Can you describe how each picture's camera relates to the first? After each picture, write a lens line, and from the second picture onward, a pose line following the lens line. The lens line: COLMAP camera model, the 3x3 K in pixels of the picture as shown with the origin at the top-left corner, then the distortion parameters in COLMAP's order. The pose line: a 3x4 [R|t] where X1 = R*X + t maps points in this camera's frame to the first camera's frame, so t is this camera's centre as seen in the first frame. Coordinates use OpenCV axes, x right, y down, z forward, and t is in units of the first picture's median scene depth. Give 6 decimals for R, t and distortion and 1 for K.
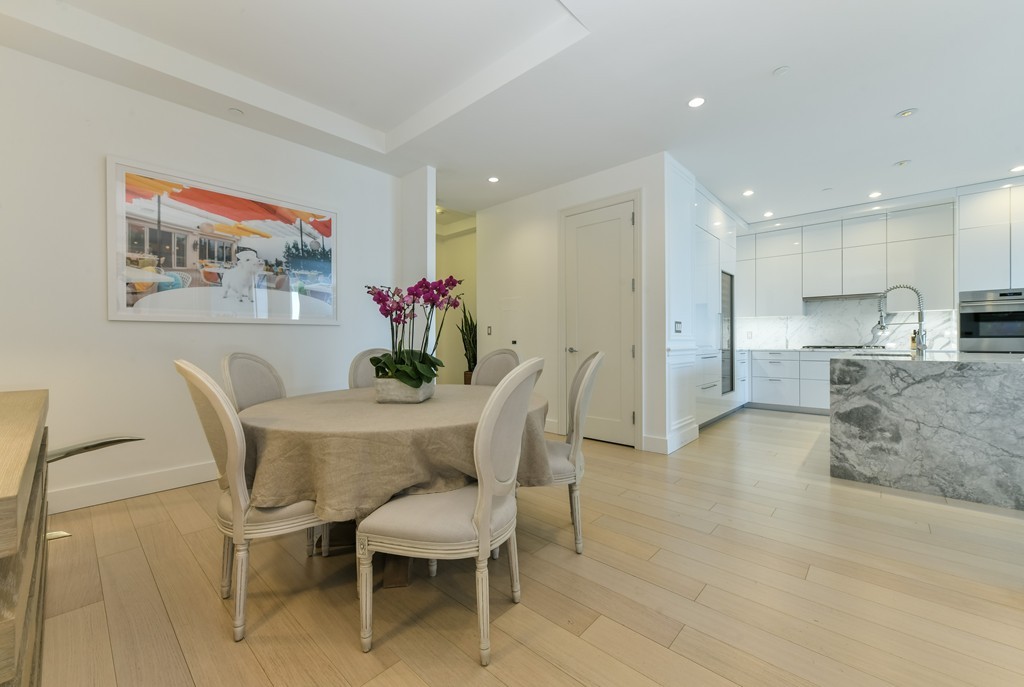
lens RADIAL K [[400.9, 0, 523.9], [0, 400.9, 341.4], [0, 0, 1]] dist [0.001421, 0.000364]
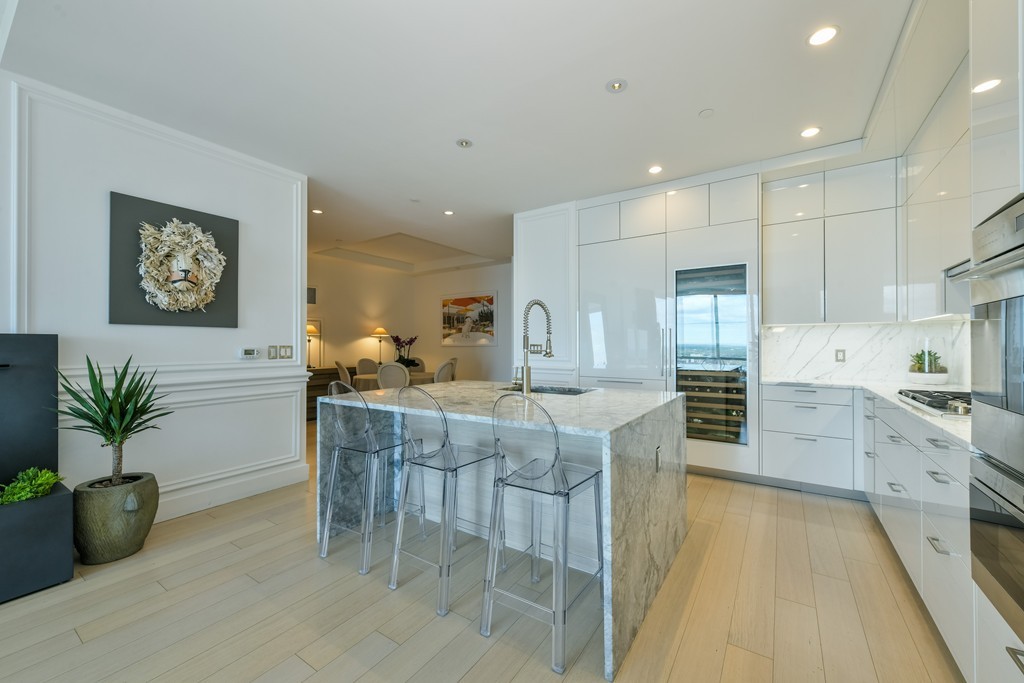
lens RADIAL K [[400.9, 0, 516.8], [0, 400.9, 341.3], [0, 0, 1]] dist [0.001421, 0.000364]
pose [[0.144755, -0.004761, -0.989456, 1.815438], [-0.001819, 0.999985, -0.005077, -0.061891], [0.989466, 0.002535, 0.144744, 0.908992]]
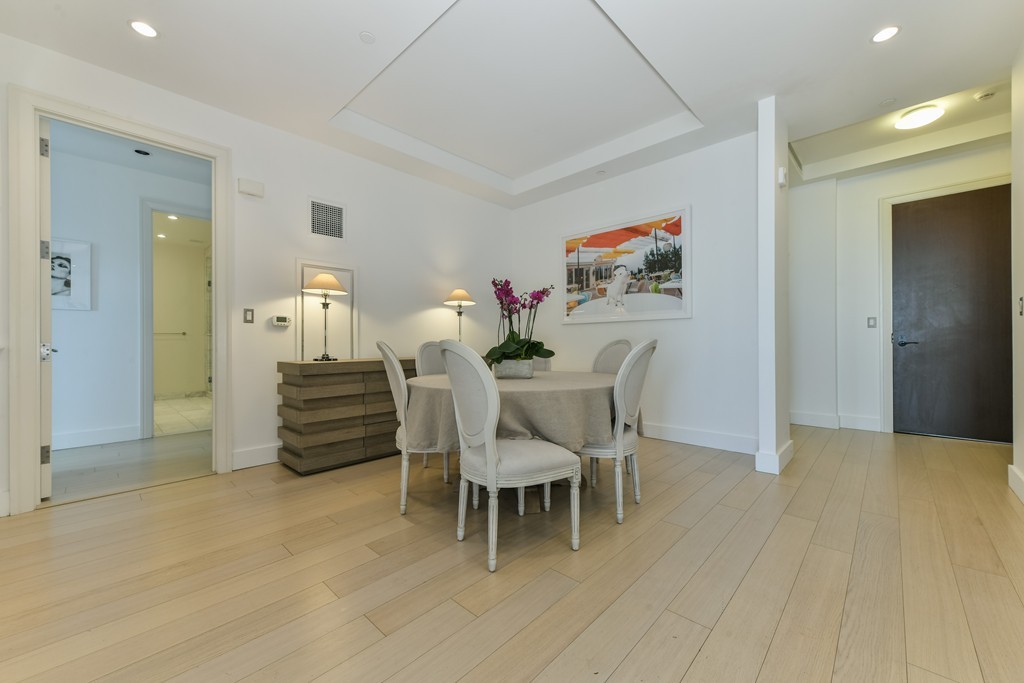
lens RADIAL K [[400.9, 0, 512.3], [0, 400.9, 340.1], [0, 0, 1]] dist [0.001421, 0.000364]
pose [[-0.030203, -0.001688, -0.999542, 0.637171], [0.003798, 0.999991, -0.001803, 0.017204], [0.999537, -0.003850, -0.030196, 0.658703]]
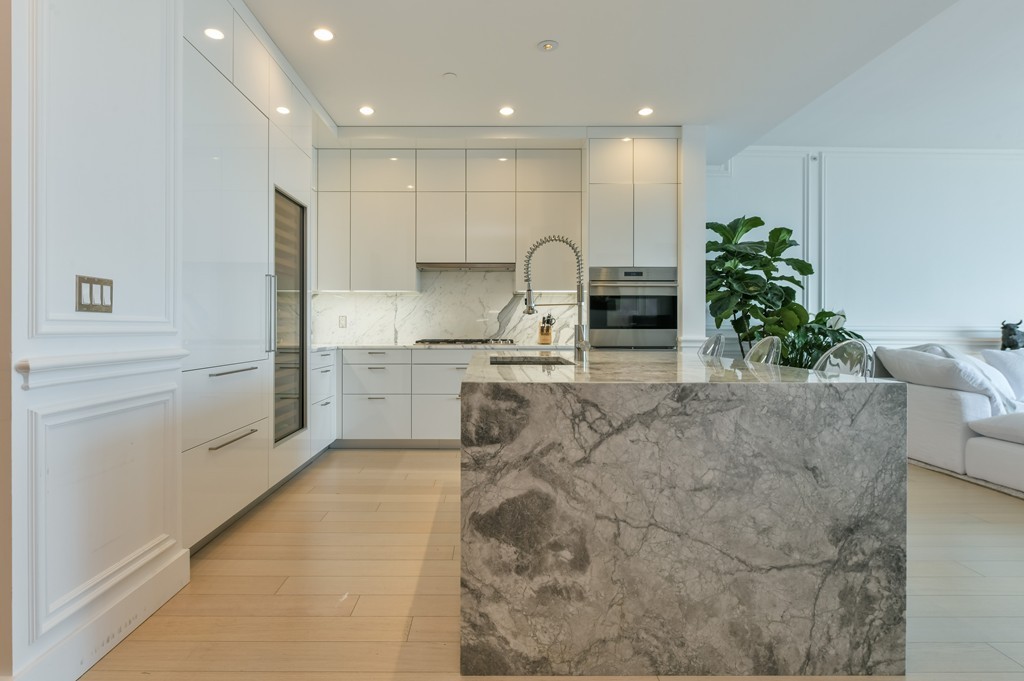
lens RADIAL K [[535.3, 0, 487.4], [0, 535.3, 328.3], [0, 0, 1]] dist [-0.005204, 0.000011]
pose [[0.745884, 0.003679, 0.666066, 0.390784], [-0.002768, 0.999993, -0.002423, -0.008981], [-0.666070, -0.000037, 0.745889, 0.535110]]
